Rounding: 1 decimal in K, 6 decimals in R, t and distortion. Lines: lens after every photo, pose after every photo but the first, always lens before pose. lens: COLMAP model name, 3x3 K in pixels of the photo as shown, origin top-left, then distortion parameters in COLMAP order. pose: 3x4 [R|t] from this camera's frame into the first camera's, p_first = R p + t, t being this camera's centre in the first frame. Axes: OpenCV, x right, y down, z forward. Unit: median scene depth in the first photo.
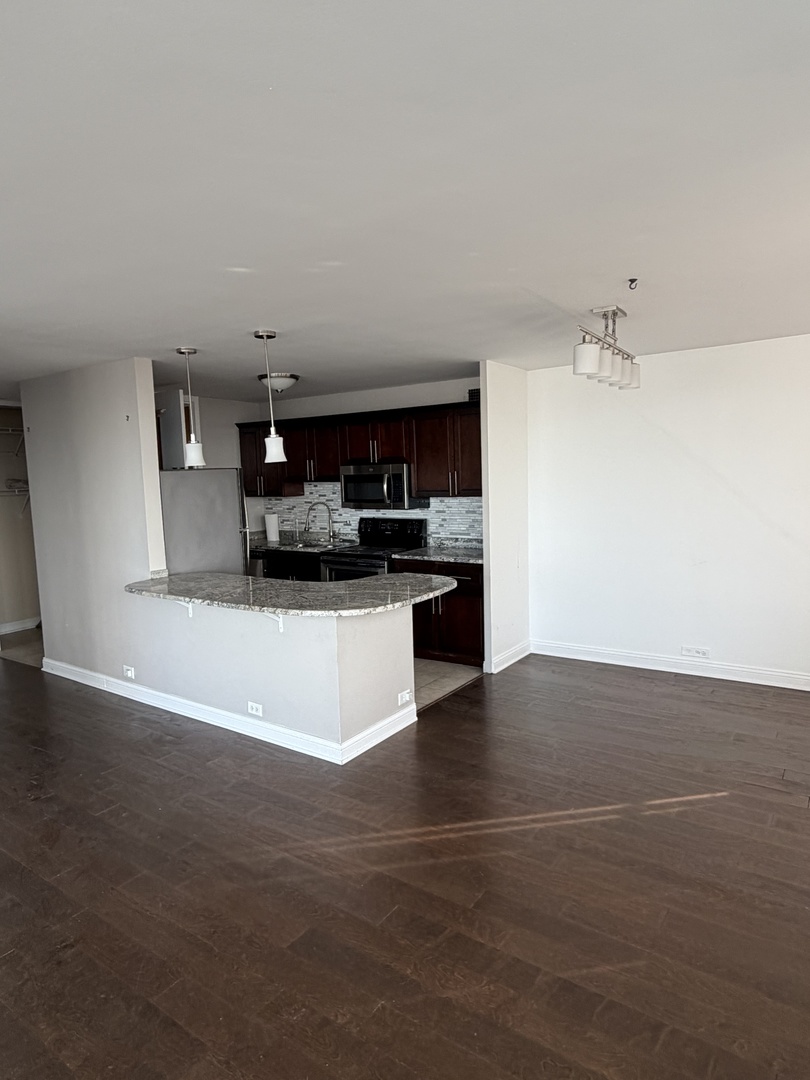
lens RADIAL K [[646.4, 0, 405.0], [0, 646.4, 540.0], [0, 0, 1]] dist [0.004525, 0.001060]
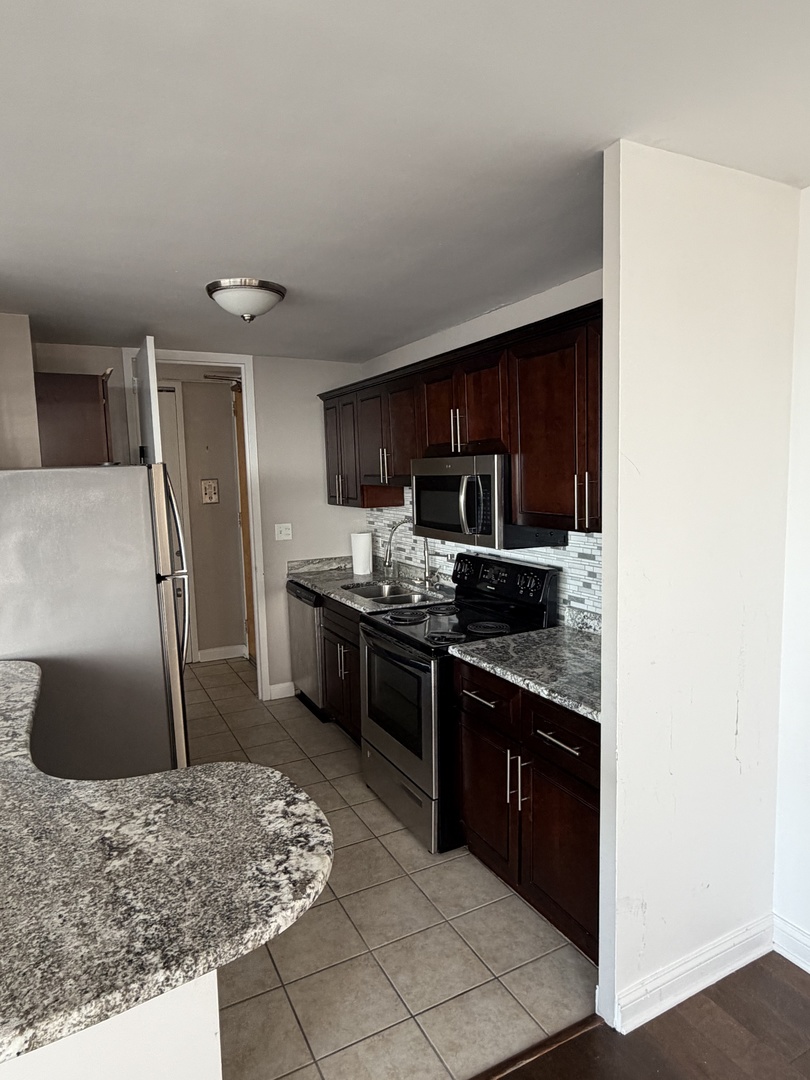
lens RADIAL K [[646.4, 0, 405.0], [0, 646.4, 540.0], [0, 0, 1]] dist [0.004525, 0.001060]
pose [[0.887990, 0.057316, -0.456278, 0.152241], [-0.051032, 0.998356, 0.026094, -0.061429], [0.457023, 0.000114, 0.889455, 0.523815]]
